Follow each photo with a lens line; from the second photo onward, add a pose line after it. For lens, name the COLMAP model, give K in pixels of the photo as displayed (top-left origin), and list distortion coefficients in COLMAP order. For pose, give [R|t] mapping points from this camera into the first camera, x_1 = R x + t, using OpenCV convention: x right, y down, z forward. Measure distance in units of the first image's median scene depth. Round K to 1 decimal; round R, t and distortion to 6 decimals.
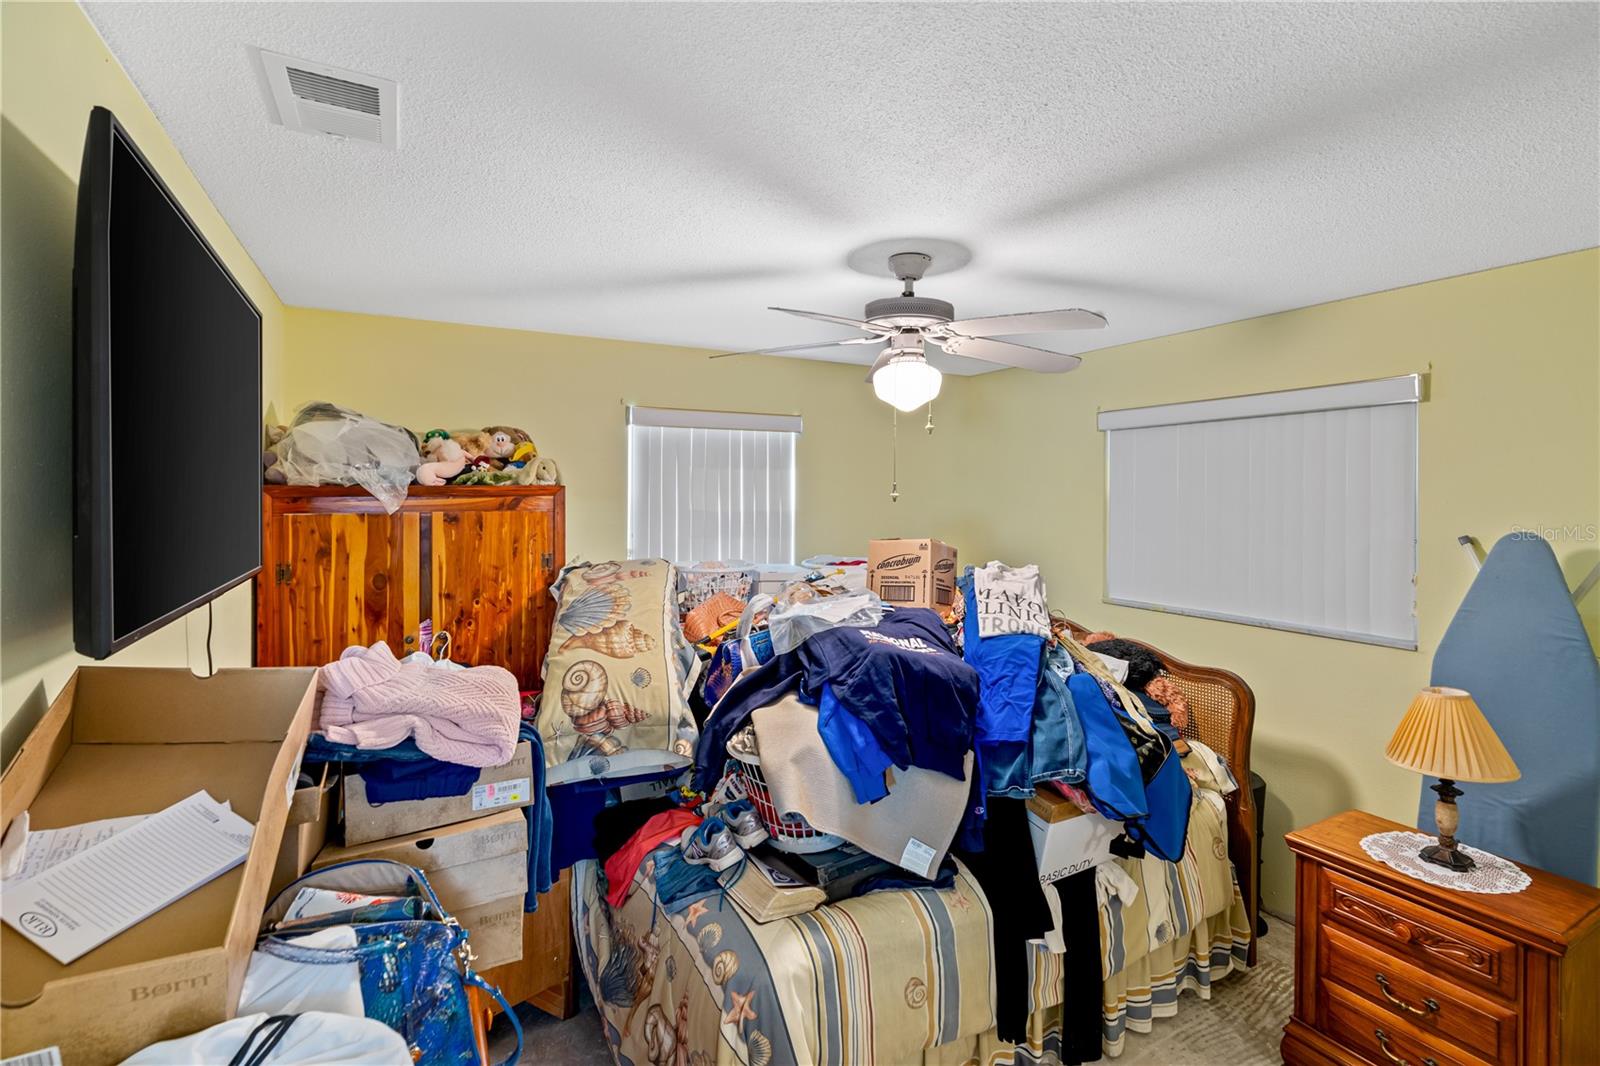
lens RADIAL K [[722.6, 0, 808.3], [0, 722.6, 537.8], [0, 0, 1]] dist [-0.008757, 0.000973]
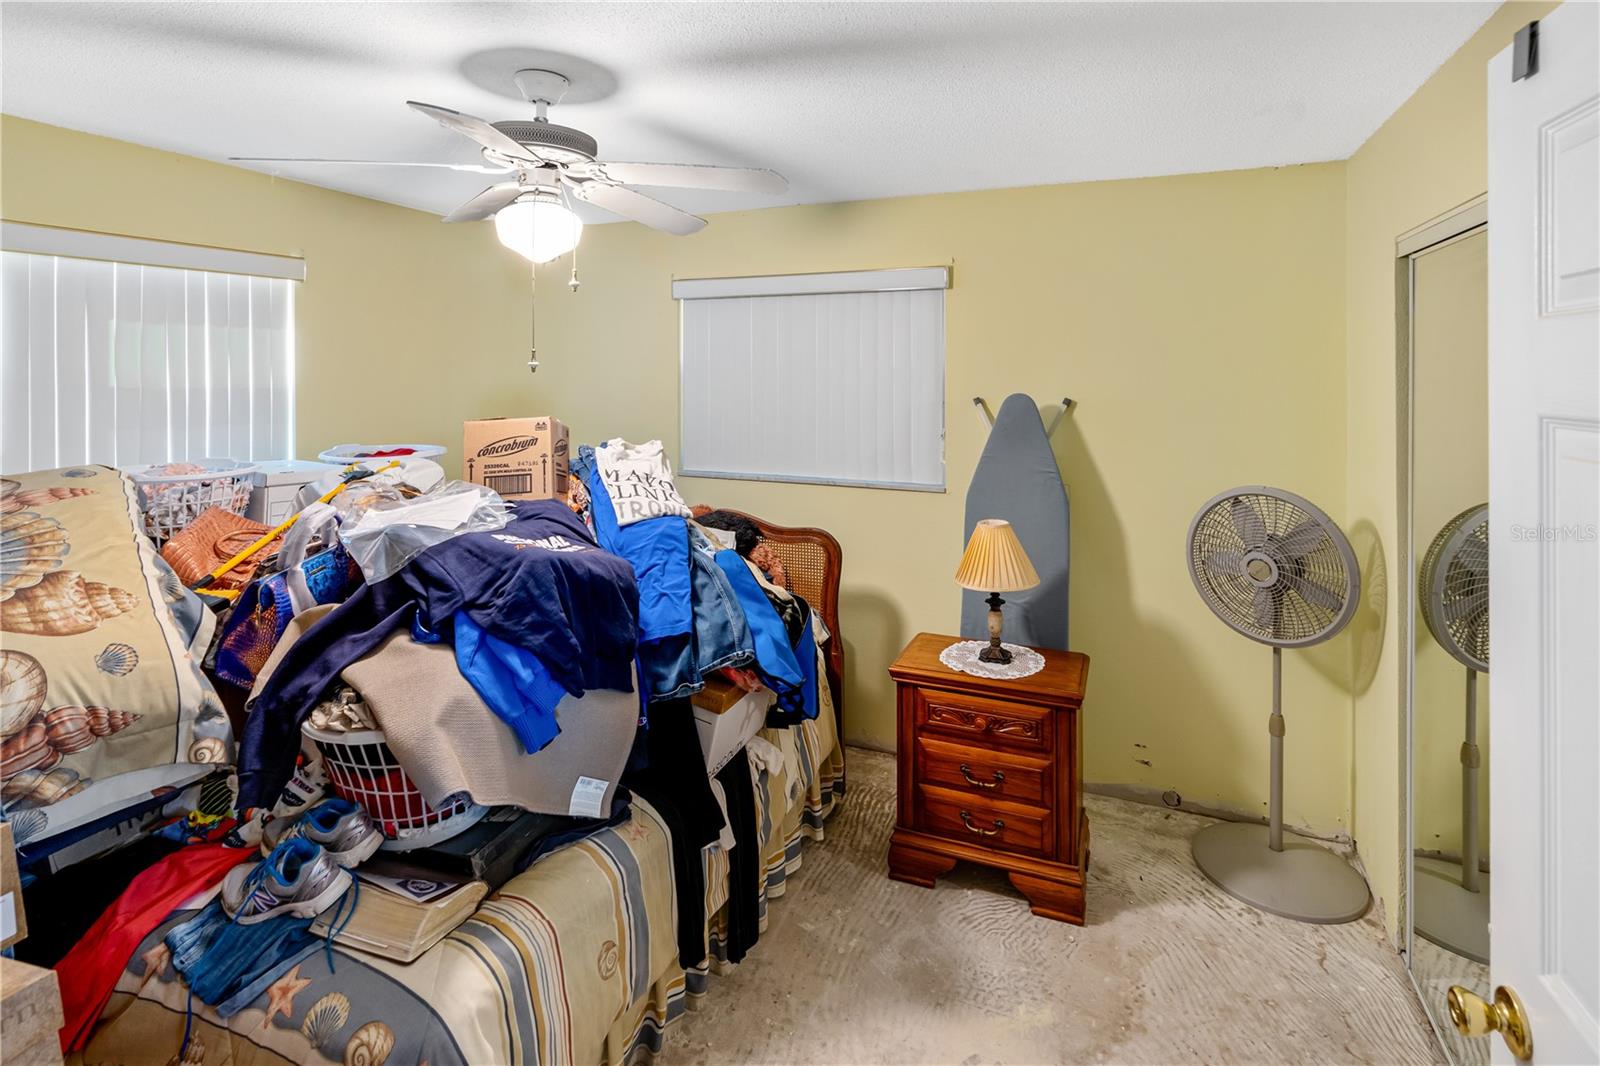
lens RADIAL K [[775.1, 0, 800.6], [0, 775.1, 407.7], [0, 0, 1]] dist [-0.004508, 0.000963]
pose [[0.789610, -0.031197, 0.612816, -0.179923], [0.034778, 0.999377, 0.006066, -0.004672], [-0.612623, 0.016523, 0.790203, 0.126372]]
